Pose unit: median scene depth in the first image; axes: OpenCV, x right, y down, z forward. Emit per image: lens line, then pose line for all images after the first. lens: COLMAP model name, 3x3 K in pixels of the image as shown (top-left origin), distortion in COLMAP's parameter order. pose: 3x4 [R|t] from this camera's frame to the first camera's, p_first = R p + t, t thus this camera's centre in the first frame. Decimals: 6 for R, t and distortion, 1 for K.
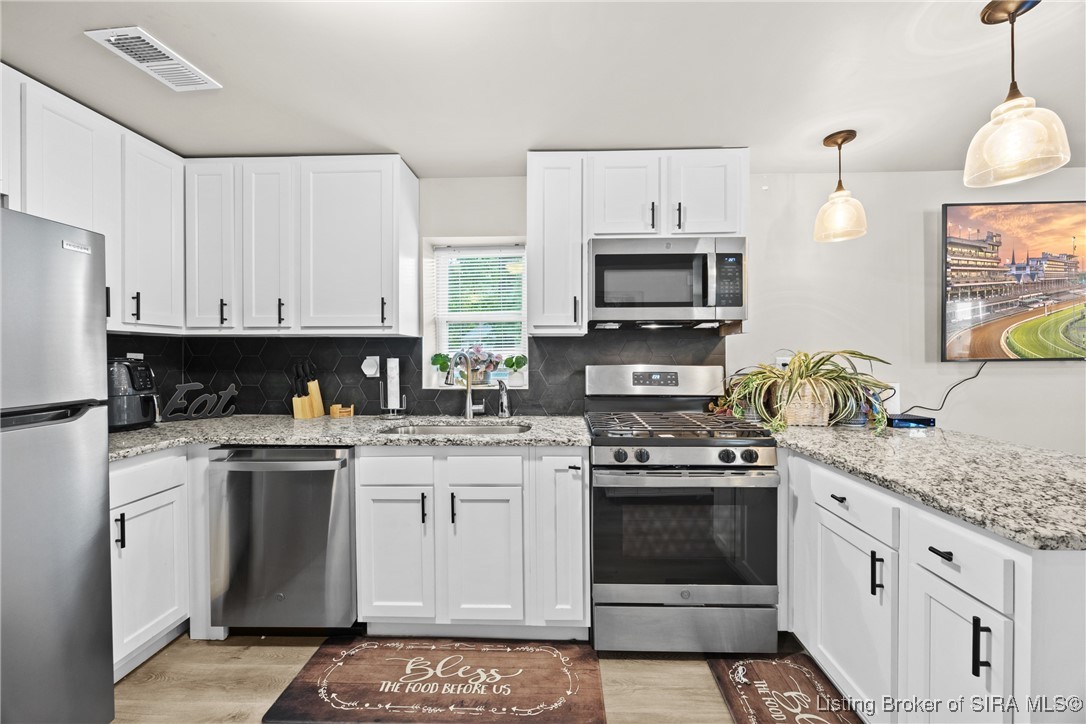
lens RADIAL K [[412.8, 0, 545.5], [0, 412.8, 359.8], [0, 0, 1]] dist [-0.002828, -0.000088]
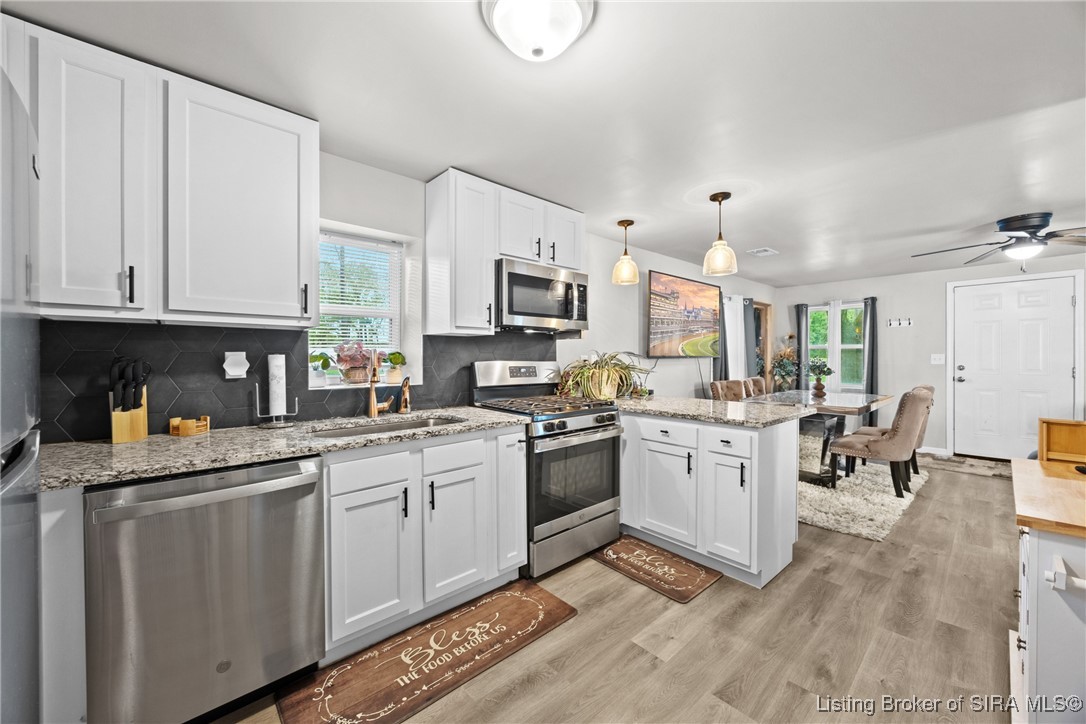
lens RADIAL K [[415.2, 0, 546.0], [0, 415.2, 362.6], [0, 0, 1]] dist [-0.000498, -0.000051]
pose [[0.714241, -0.007521, 0.699860, -0.670004], [0.000409, 0.999947, 0.010329, 0.004528], [-0.699900, -0.007091, 0.714206, 0.029830]]
